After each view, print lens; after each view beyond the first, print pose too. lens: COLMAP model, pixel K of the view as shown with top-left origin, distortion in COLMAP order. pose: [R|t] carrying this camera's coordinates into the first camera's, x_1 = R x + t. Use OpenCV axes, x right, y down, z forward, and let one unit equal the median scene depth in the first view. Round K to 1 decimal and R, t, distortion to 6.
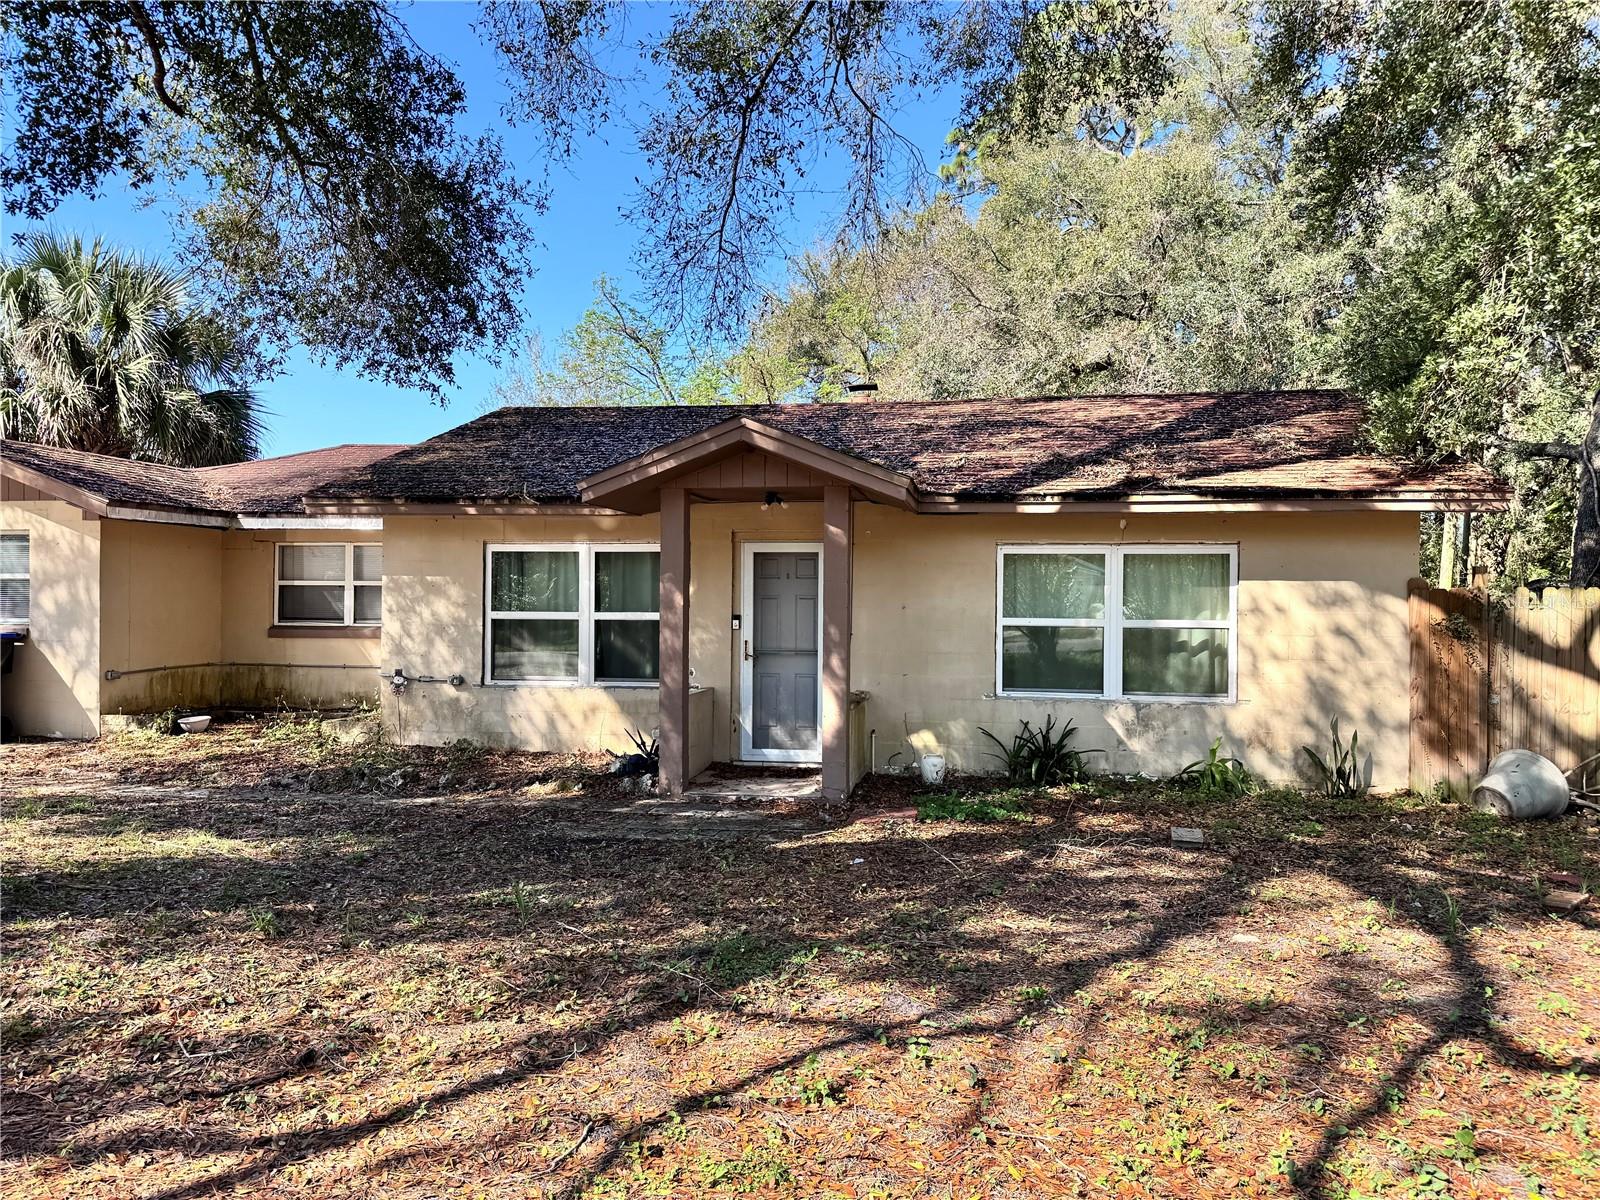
lens RADIAL K [[1118.9, 0, 800.0], [0, 1118.9, 600.0], [0, 0, 1]] dist [0.102653, -0.139510]
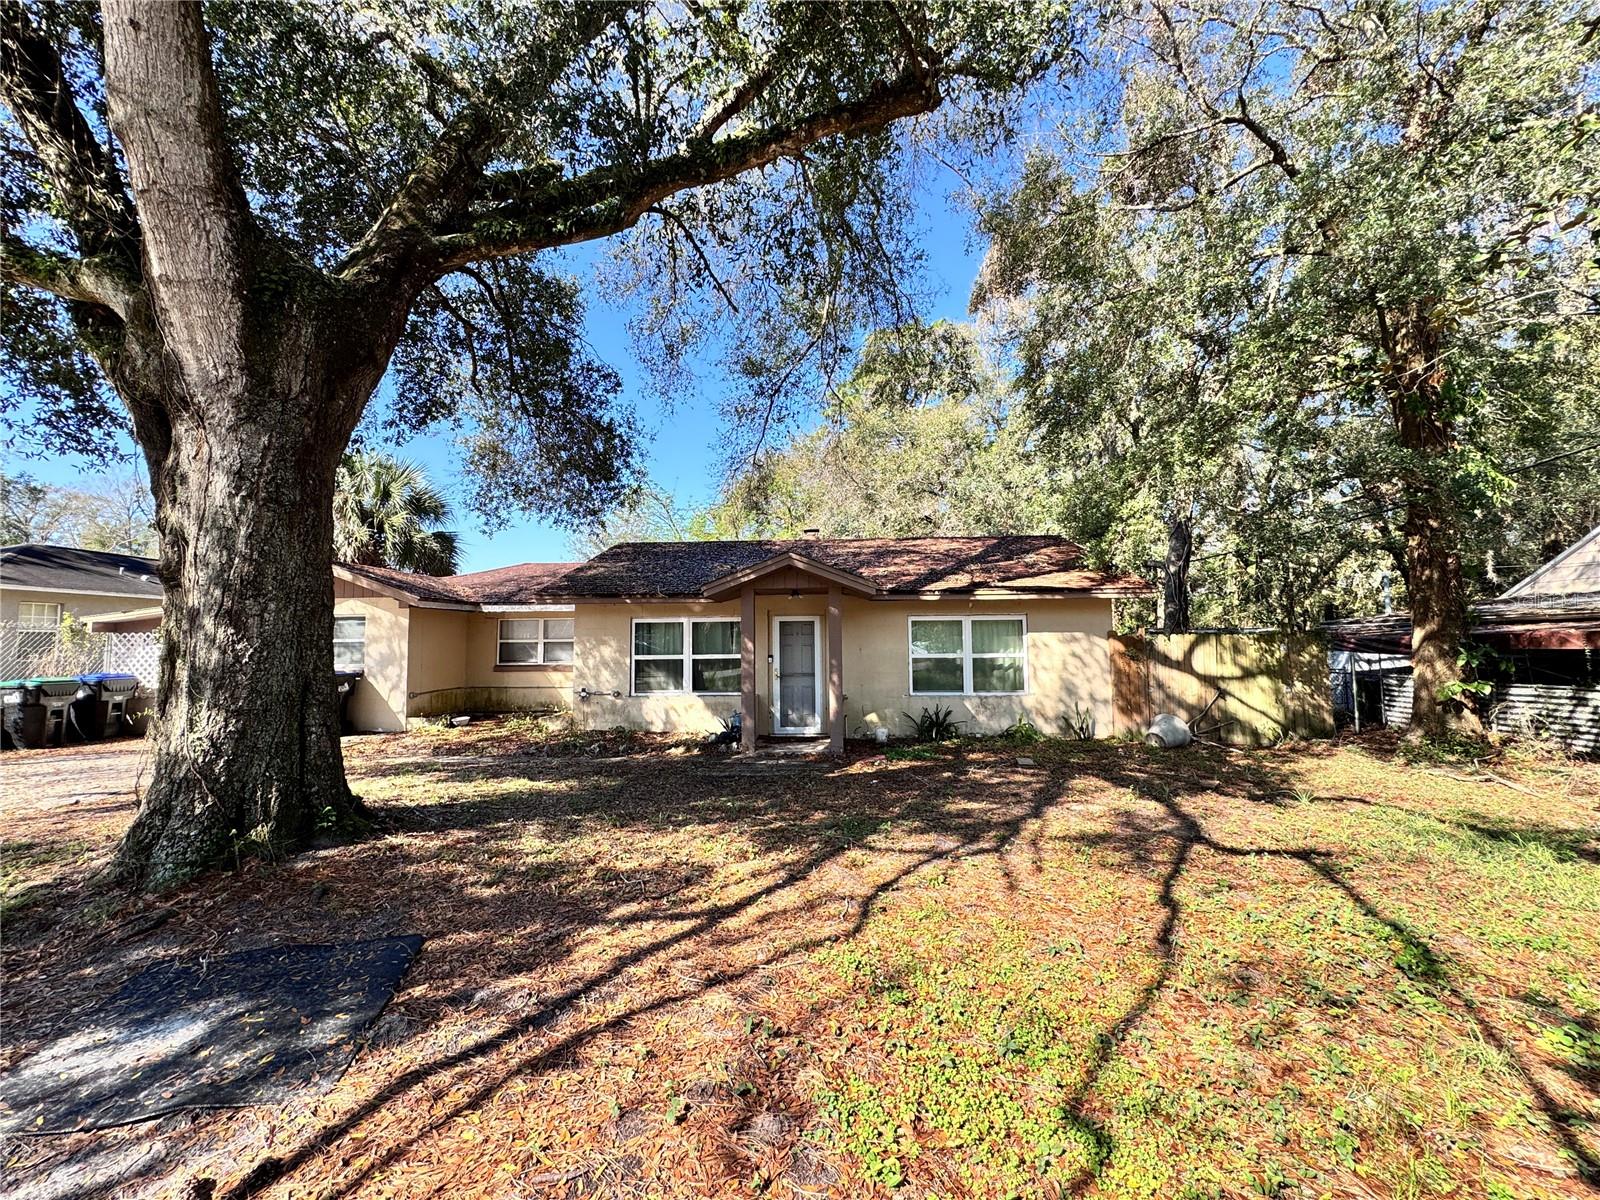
lens RADIAL K [[638.5, 0, 798.4], [0, 638.5, 599.0], [0, 0, 1]] dist [-0.001080, -0.000262]
pose [[0.994056, -0.009630, 0.108446, -0.128801], [0.017017, 0.997581, -0.067398, -0.007138], [-0.107534, 0.068843, 0.991815, -0.072504]]
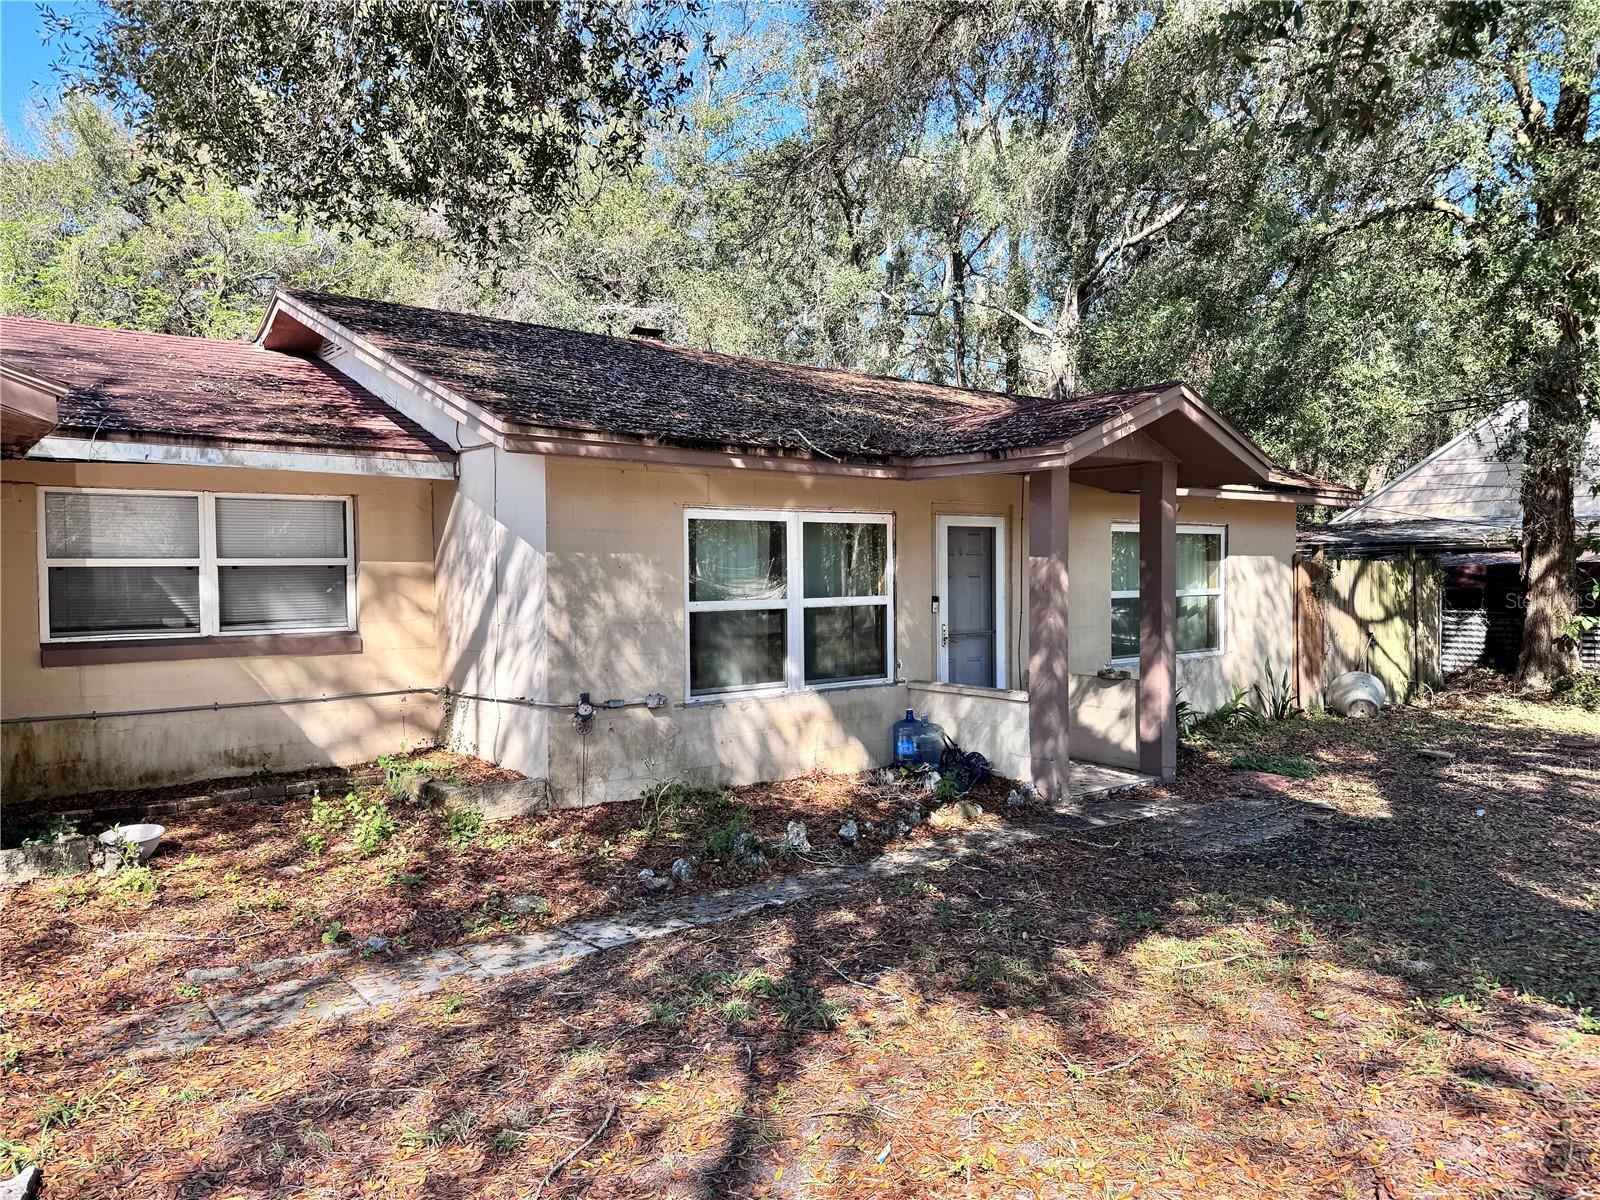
lens RADIAL K [[1118.9, 0, 800.0], [0, 1118.9, 600.0], [0, 0, 1]] dist [0.102653, -0.139510]
pose [[0.672908, -0.032028, 0.739032, -0.806912], [0.010829, 0.999382, 0.033451, -0.015313], [-0.739647, -0.014507, 0.672839, 0.495491]]
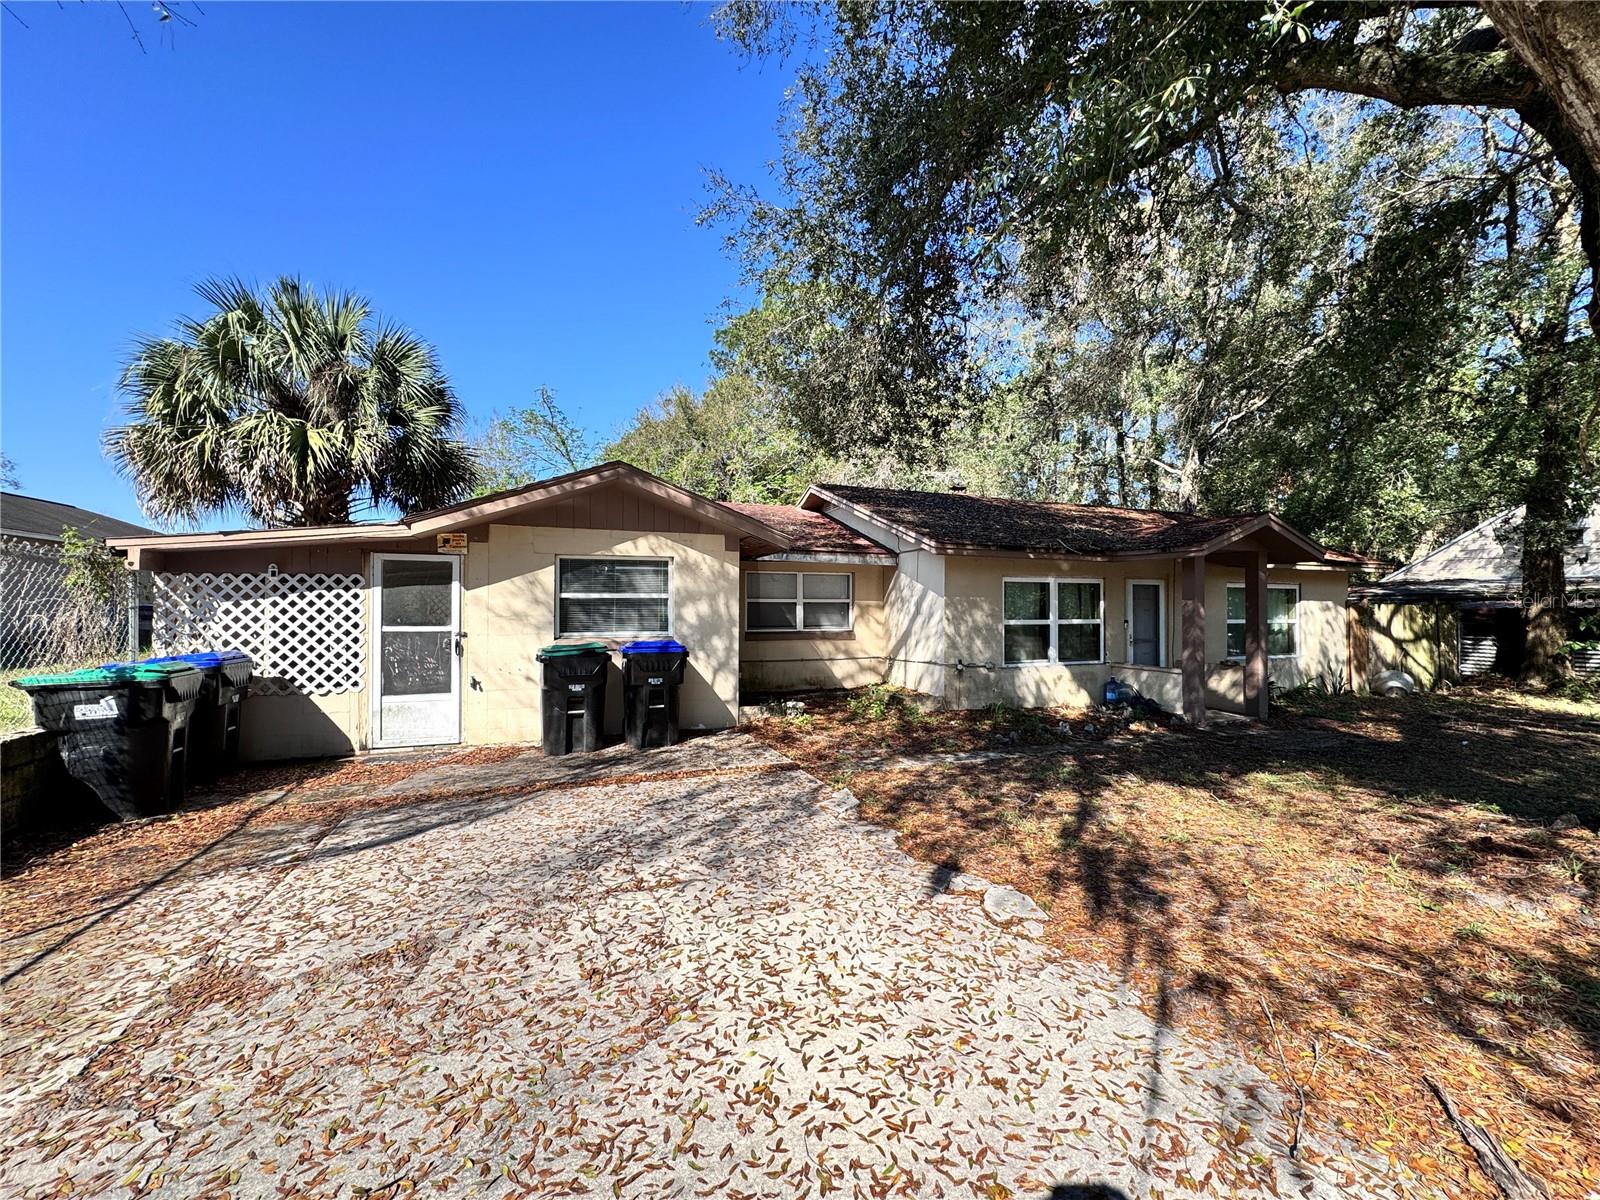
lens RADIAL K [[637.1, 0, 800.0], [0, 637.1, 600.0], [0, 0, 1]] dist [0.001816, 0.000323]
pose [[0.866953, 0.001131, 0.498388, -1.023743], [0.003143, 0.999965, -0.007736, -0.012545], [-0.498380, 0.008273, 0.866919, 0.399964]]
